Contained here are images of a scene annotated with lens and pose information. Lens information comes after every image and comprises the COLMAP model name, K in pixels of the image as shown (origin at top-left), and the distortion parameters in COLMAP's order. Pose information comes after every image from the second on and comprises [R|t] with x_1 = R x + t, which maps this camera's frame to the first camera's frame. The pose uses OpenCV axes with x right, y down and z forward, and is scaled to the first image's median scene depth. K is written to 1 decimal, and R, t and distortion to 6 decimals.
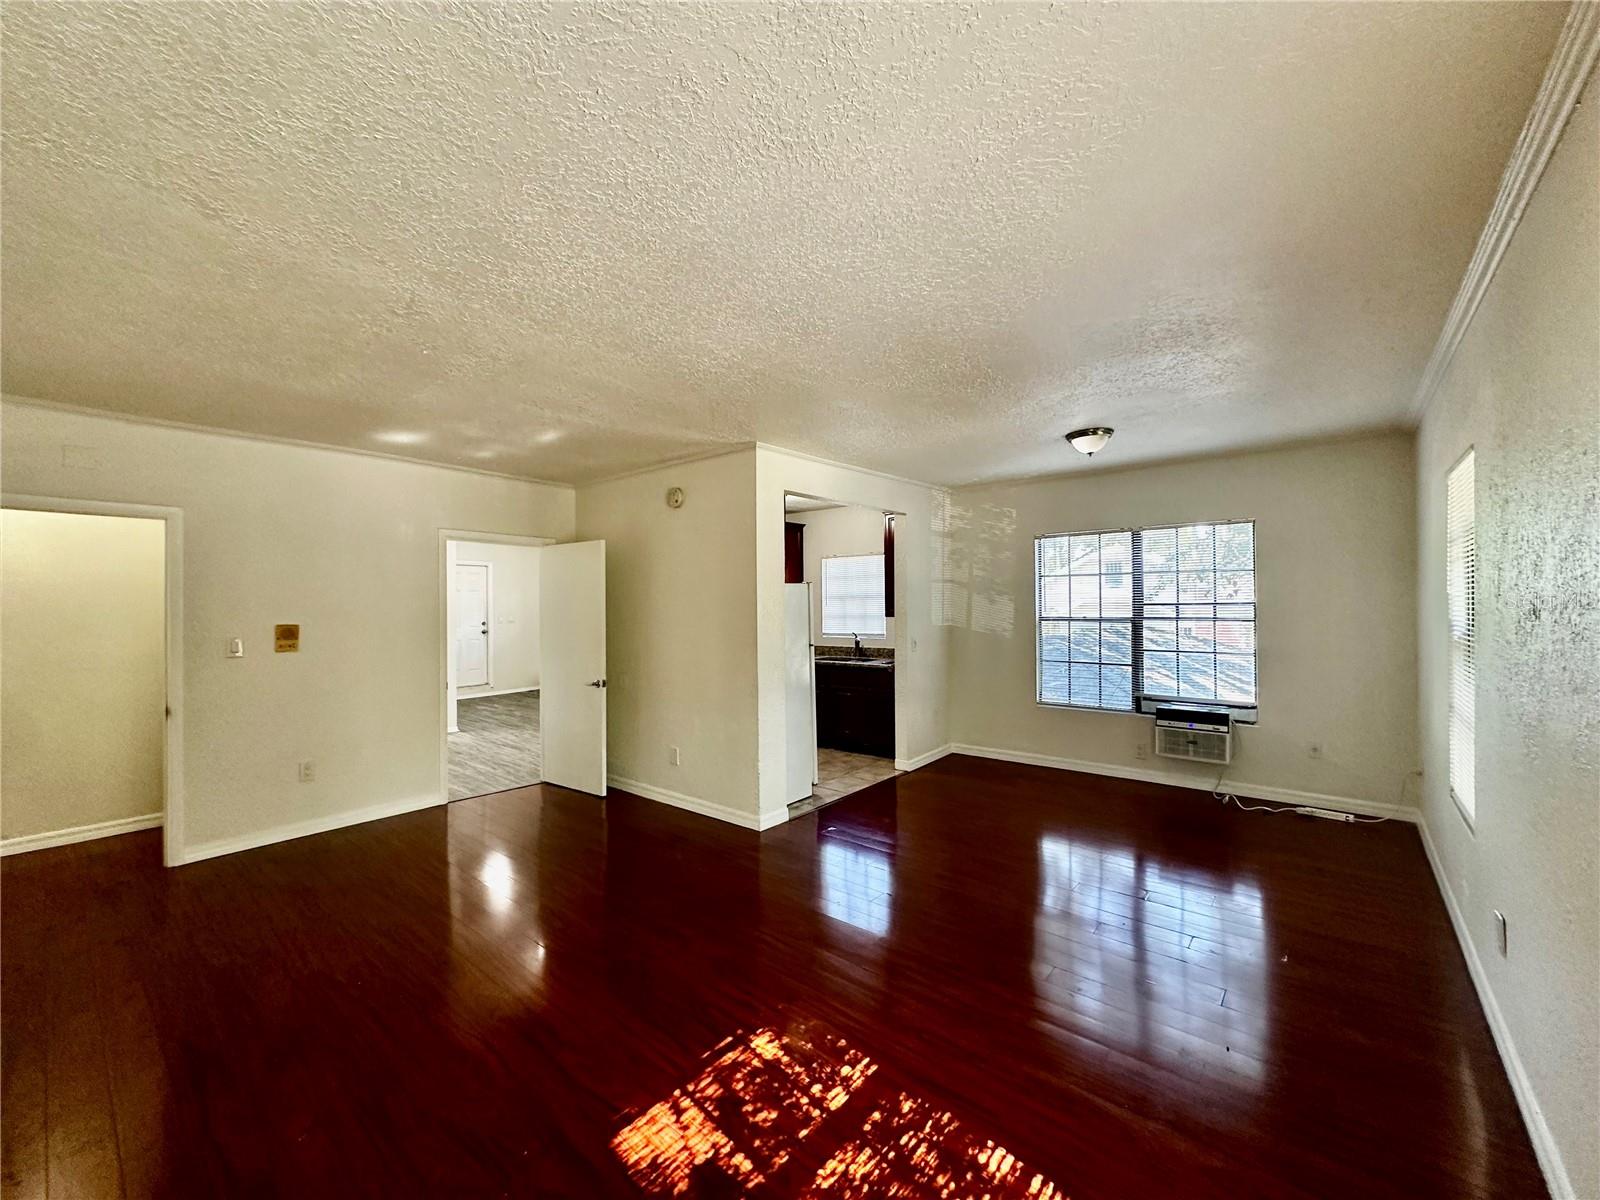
lens RADIAL K [[638.0, 0, 793.1], [0, 638.0, 604.0], [0, 0, 1]] dist [-0.003199, 0.000410]
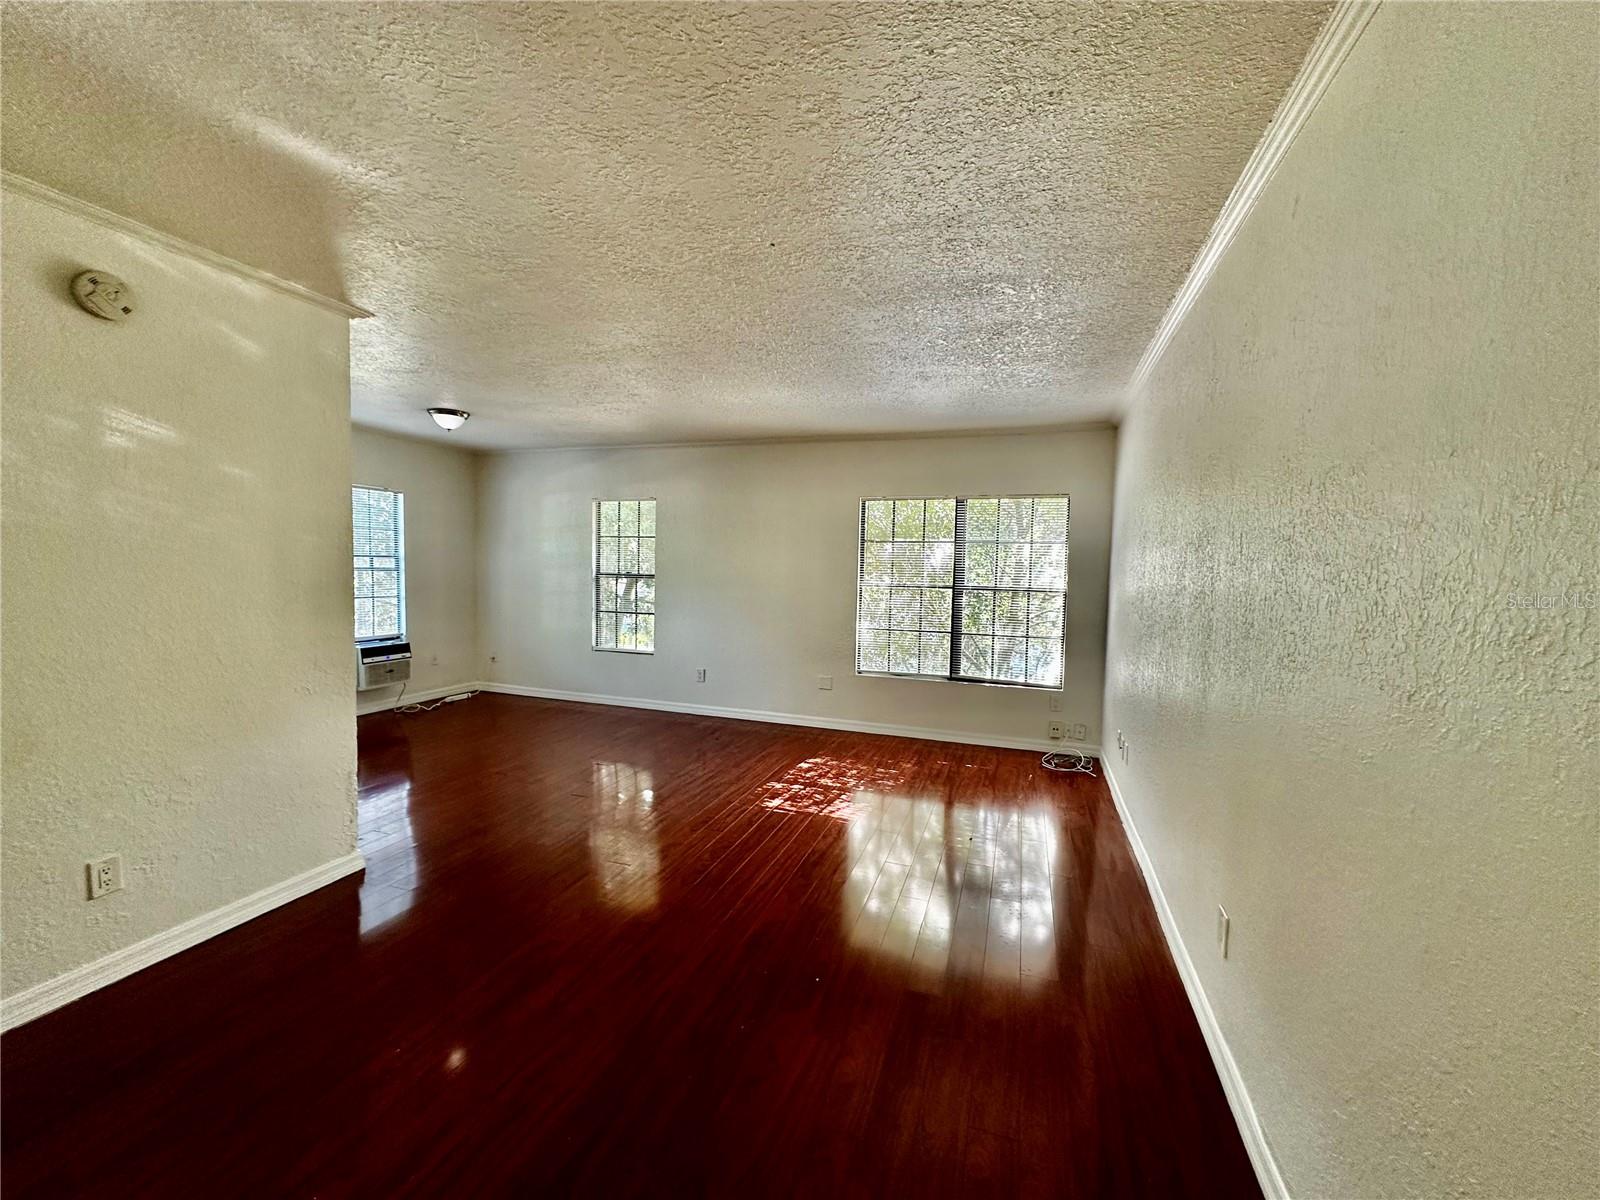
lens RADIAL K [[638.0, 0, 802.5], [0, 638.0, 598.7], [0, 0, 1]] dist [-0.003199, 0.000410]
pose [[-0.368949, -0.044243, 0.928396, -0.857269], [-0.021832, 0.999003, 0.038931, 0.016853], [-0.929193, -0.005905, -0.369547, 0.787600]]
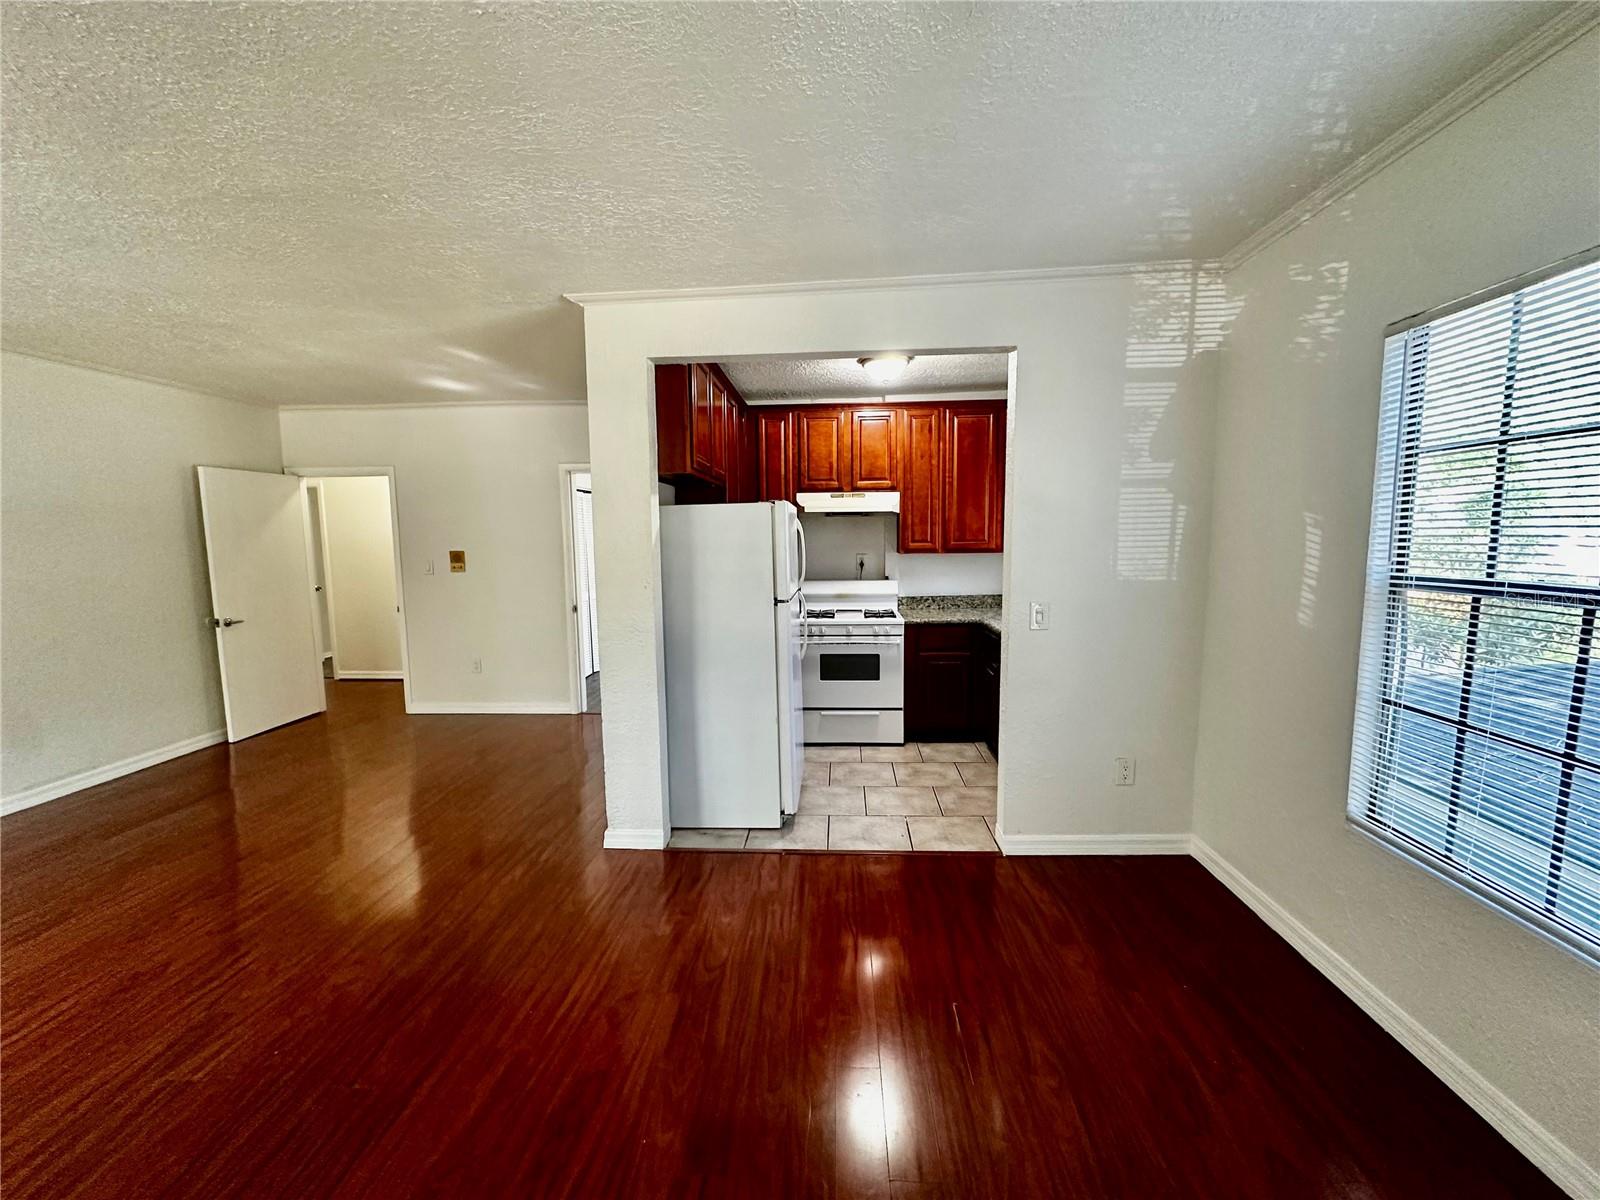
lens RADIAL K [[638.0, 0, 802.3], [0, 638.0, 605.5], [0, 0, 1]] dist [-0.003199, 0.000410]
pose [[0.604506, 0.092638, -0.791196, 0.592958], [0.006880, 0.992571, 0.121473, -0.008678], [0.796571, -0.078875, 0.599378, 0.700033]]
